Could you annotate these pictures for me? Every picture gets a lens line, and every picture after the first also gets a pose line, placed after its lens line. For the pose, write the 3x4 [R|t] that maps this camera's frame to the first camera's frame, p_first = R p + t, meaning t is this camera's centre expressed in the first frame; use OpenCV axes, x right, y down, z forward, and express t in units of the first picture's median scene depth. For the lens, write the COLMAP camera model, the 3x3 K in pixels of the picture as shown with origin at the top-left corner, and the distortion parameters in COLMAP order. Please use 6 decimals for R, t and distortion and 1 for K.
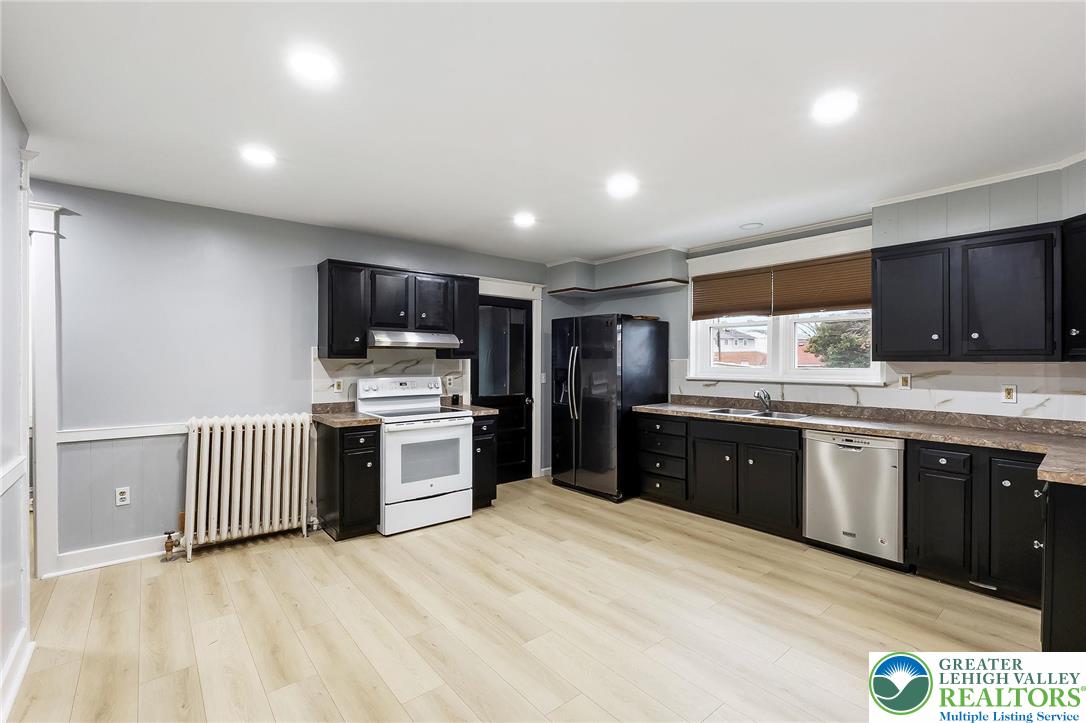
lens RADIAL K [[483.2, 0, 537.7], [0, 483.2, 361.6], [0, 0, 1]] dist [-0.004044, 0.001242]
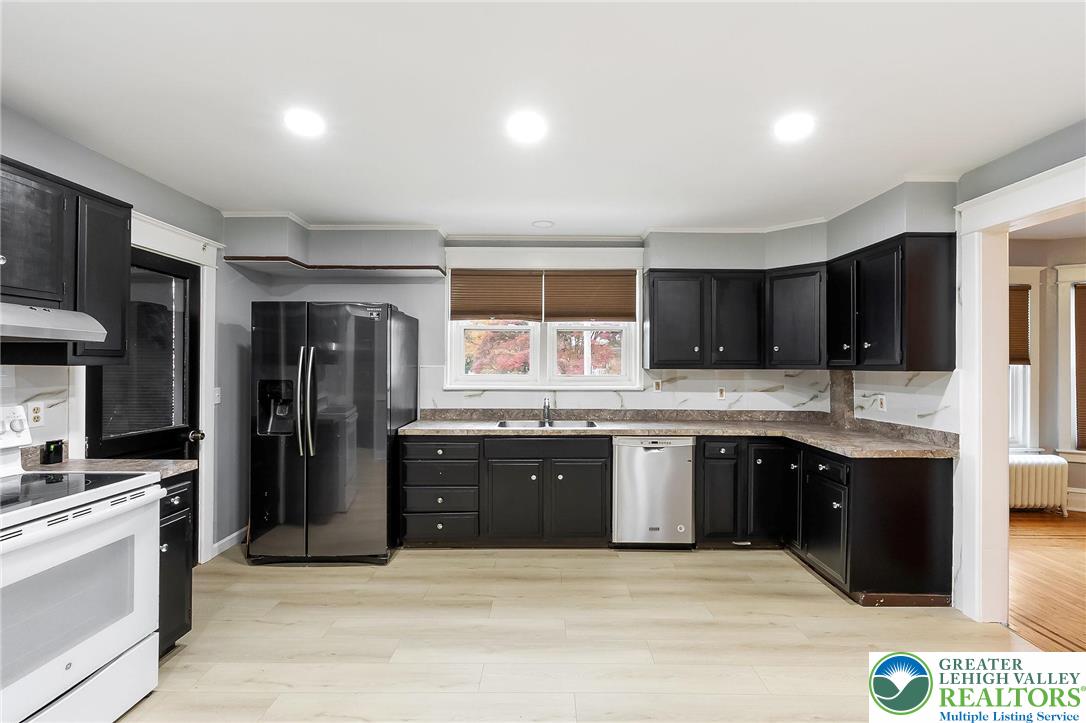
lens RADIAL K [[483.2, 0, 542.7], [0, 483.2, 364.4], [0, 0, 1]] dist [-0.004044, 0.001242]
pose [[0.630783, 0.002328, 0.775956, -0.273459], [-0.001599, 0.999997, -0.001700, -0.007047], [-0.775958, -0.000169, 0.630785, 0.395510]]
